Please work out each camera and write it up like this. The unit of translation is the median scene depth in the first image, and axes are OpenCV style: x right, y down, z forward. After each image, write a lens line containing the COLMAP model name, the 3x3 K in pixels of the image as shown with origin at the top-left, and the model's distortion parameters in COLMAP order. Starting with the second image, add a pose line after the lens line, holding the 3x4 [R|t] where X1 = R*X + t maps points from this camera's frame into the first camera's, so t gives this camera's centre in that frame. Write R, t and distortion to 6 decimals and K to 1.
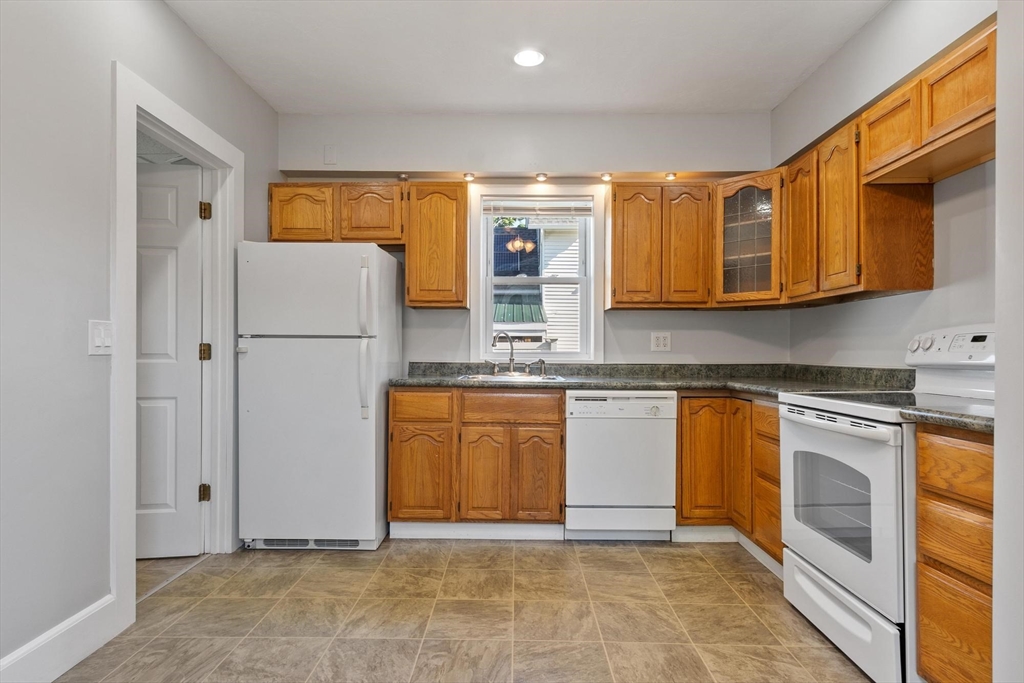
lens RADIAL K [[567.0, 0, 511.6], [0, 567.0, 347.8], [0, 0, 1]] dist [0.002870, 0.000576]
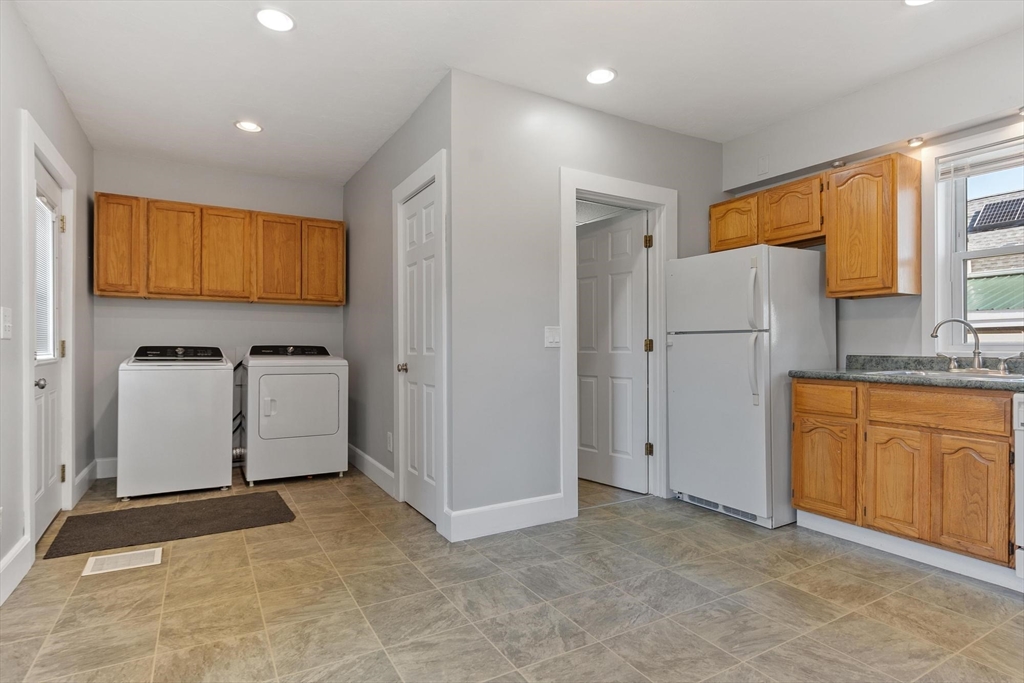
lens RADIAL K [[531.3, 0, 510.7], [0, 531.3, 344.3], [0, 0, 1]] dist [-0.001569, -0.000229]
pose [[0.515012, -0.008298, -0.857143, 0.359339], [0.010069, 0.999943, -0.003630, 0.005424], [0.857124, -0.006761, 0.515066, 0.060066]]
